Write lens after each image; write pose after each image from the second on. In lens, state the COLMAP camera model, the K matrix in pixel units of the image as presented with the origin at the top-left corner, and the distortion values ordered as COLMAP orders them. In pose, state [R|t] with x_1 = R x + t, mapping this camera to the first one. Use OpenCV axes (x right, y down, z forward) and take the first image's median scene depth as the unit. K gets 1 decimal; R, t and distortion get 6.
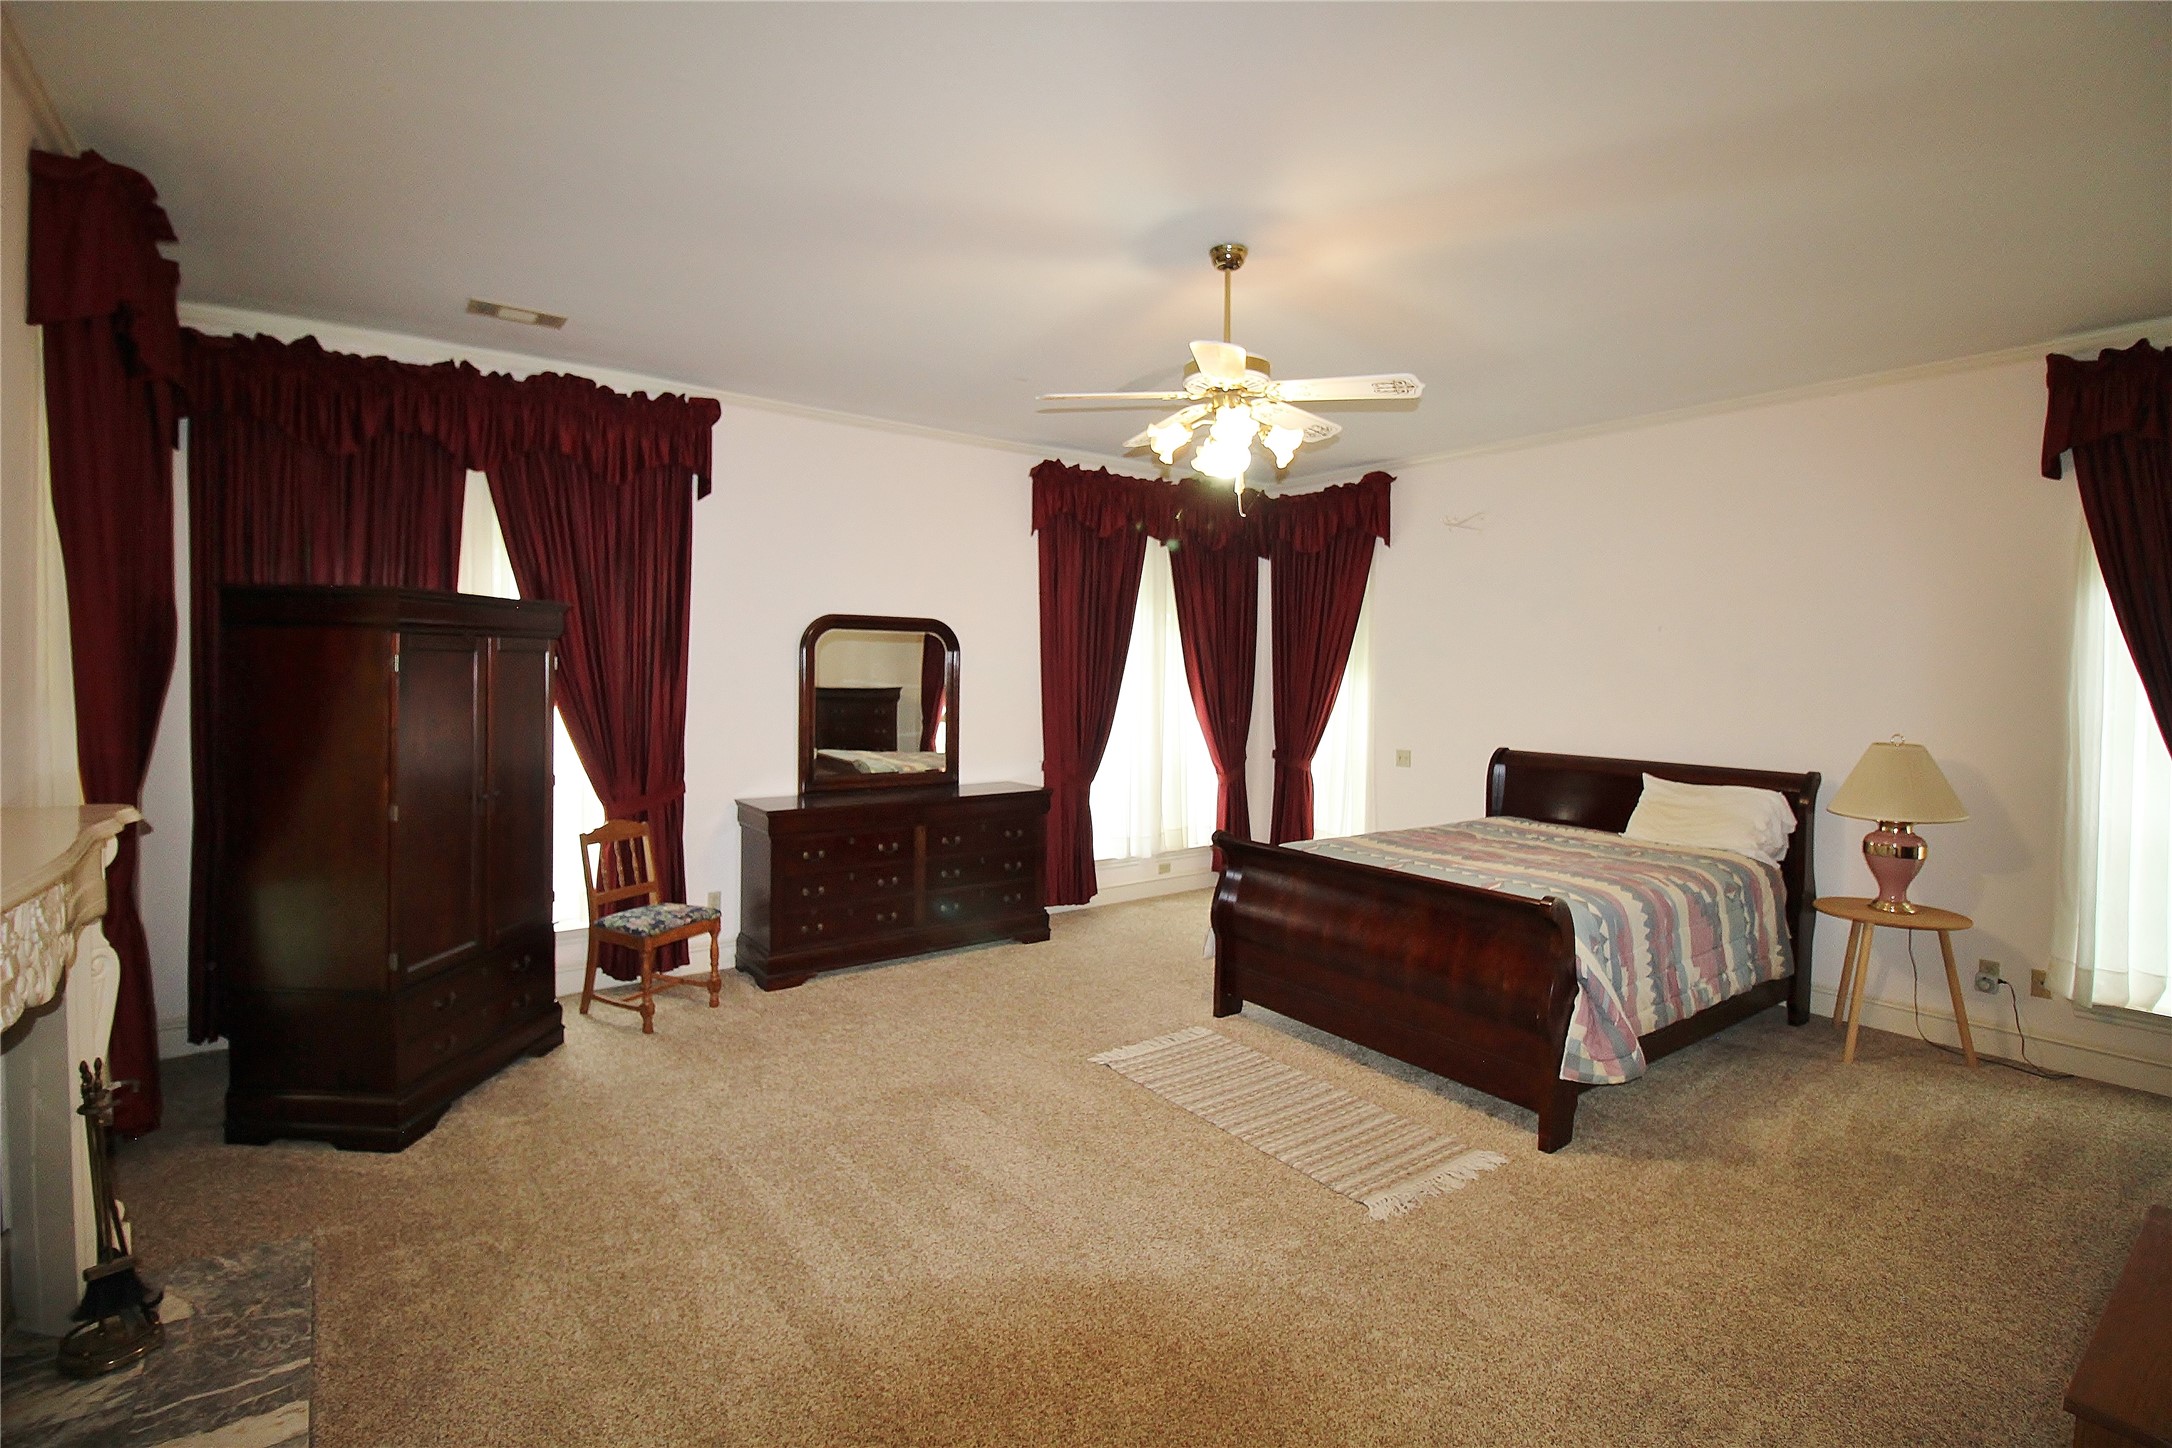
lens RADIAL K [[1006.4, 0, 1073.6], [0, 1006.4, 708.8], [0, 0, 1]] dist [-0.017275, -0.001975]
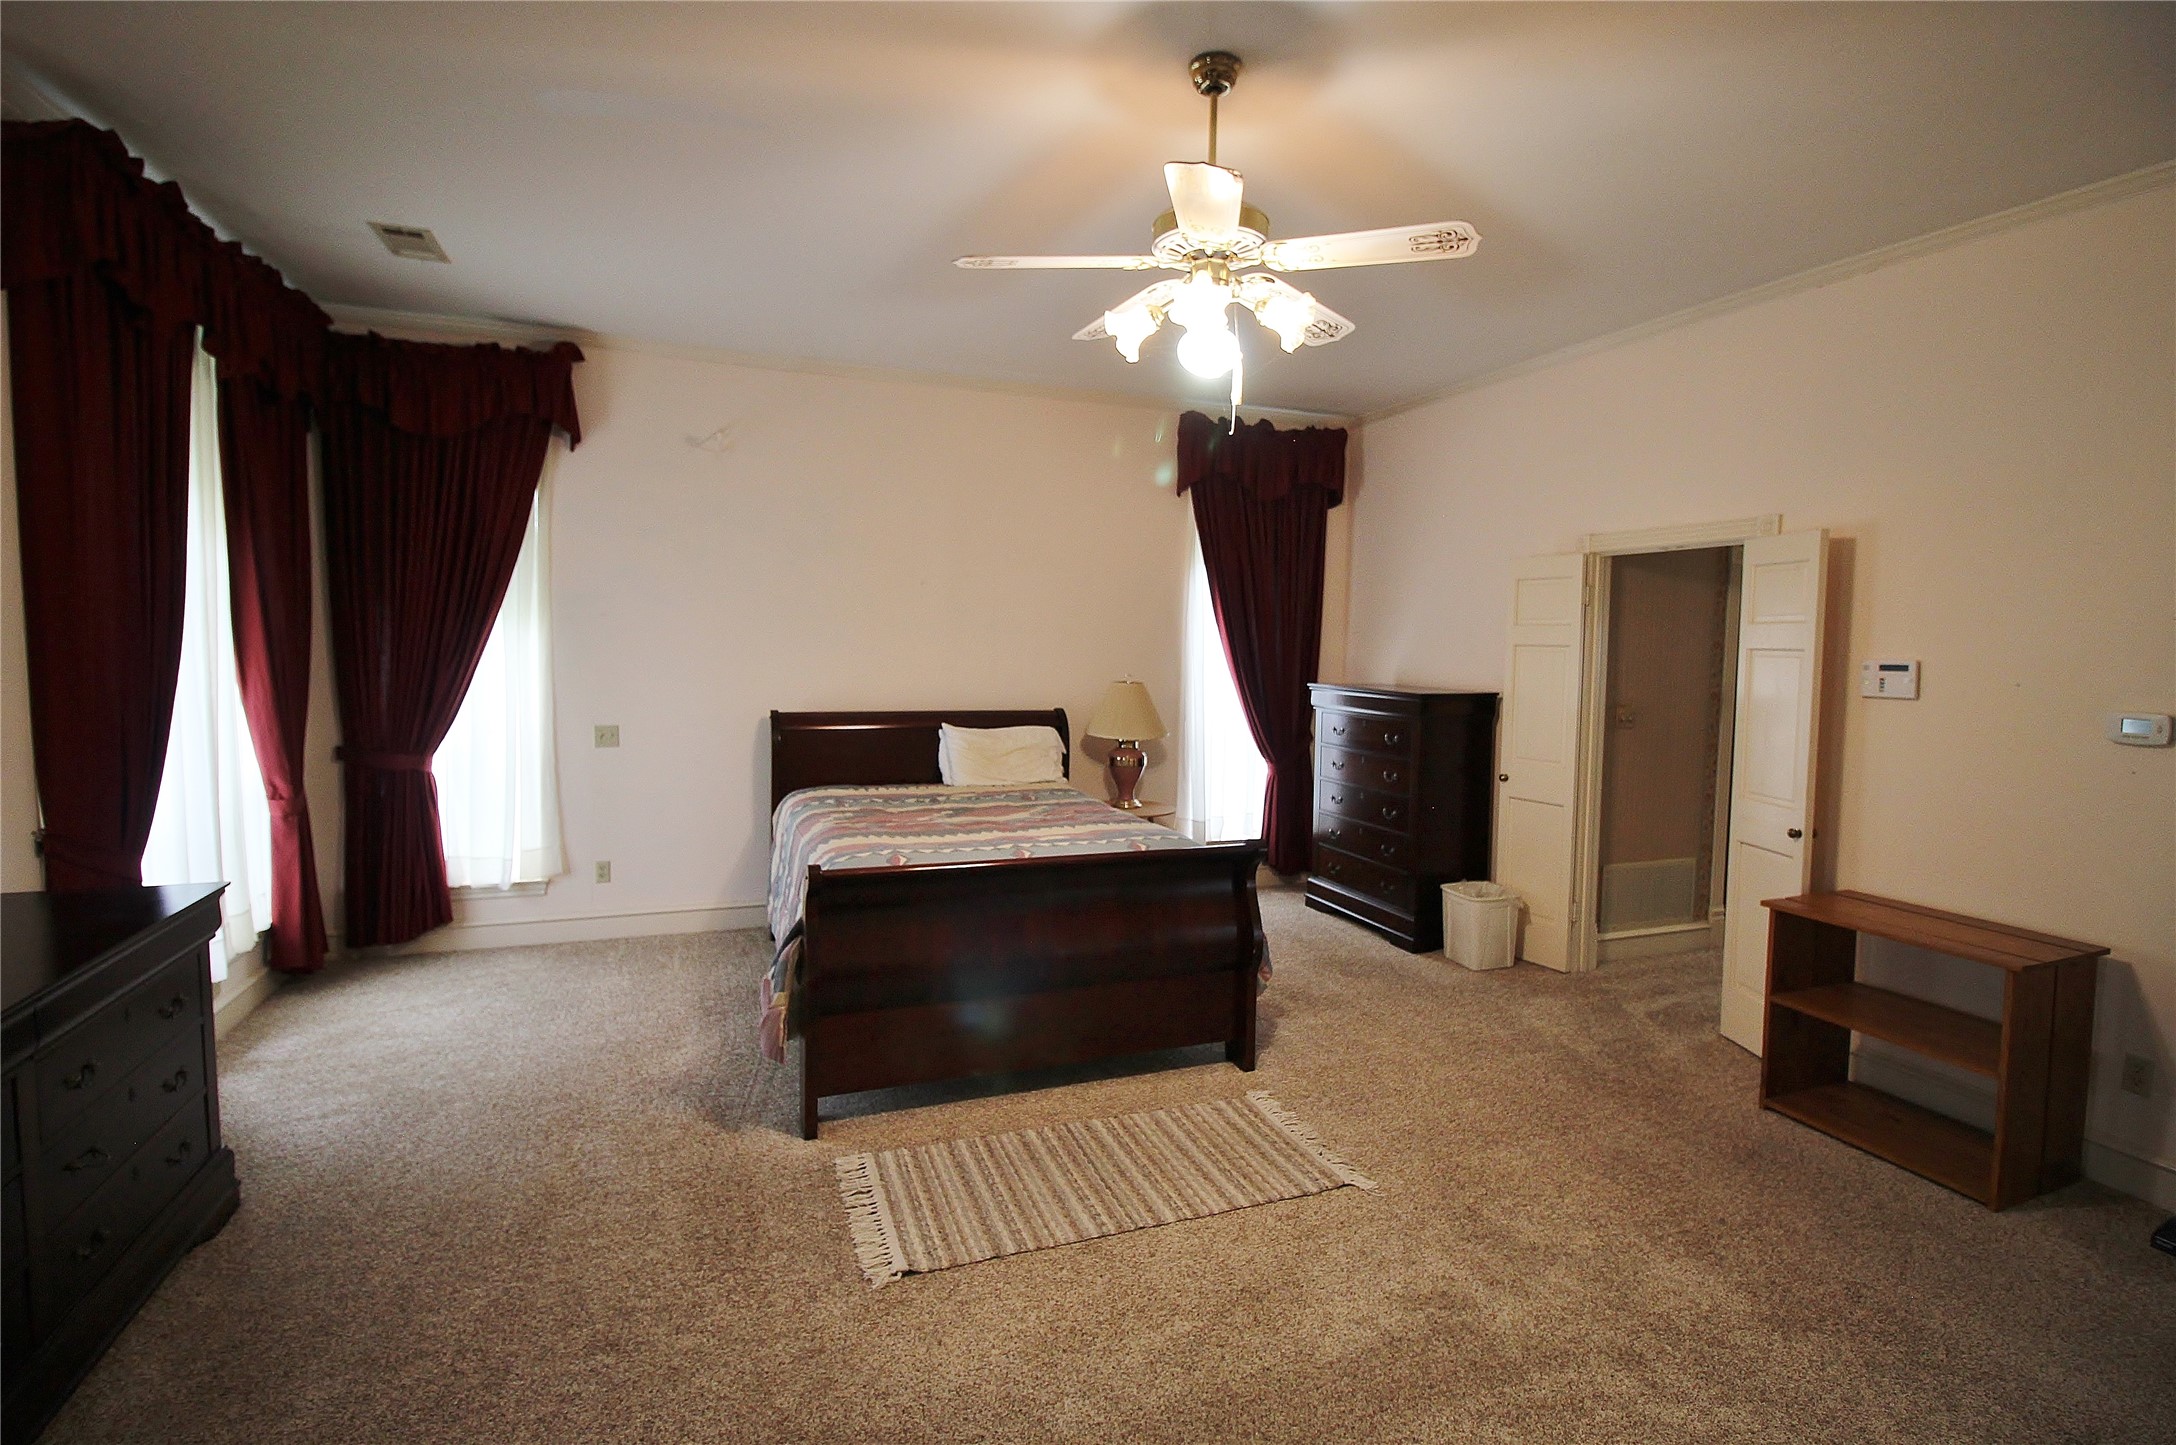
lens RADIAL K [[1008.3, 0, 1082.1], [0, 1008.3, 711.2], [0, 0, 1]] dist [-0.017275, -0.001975]
pose [[0.268455, -0.081404, 0.959847, -0.489750], [0.029250, 0.996652, 0.076345, -0.027906], [-0.962848, 0.007580, 0.269937, 0.726758]]
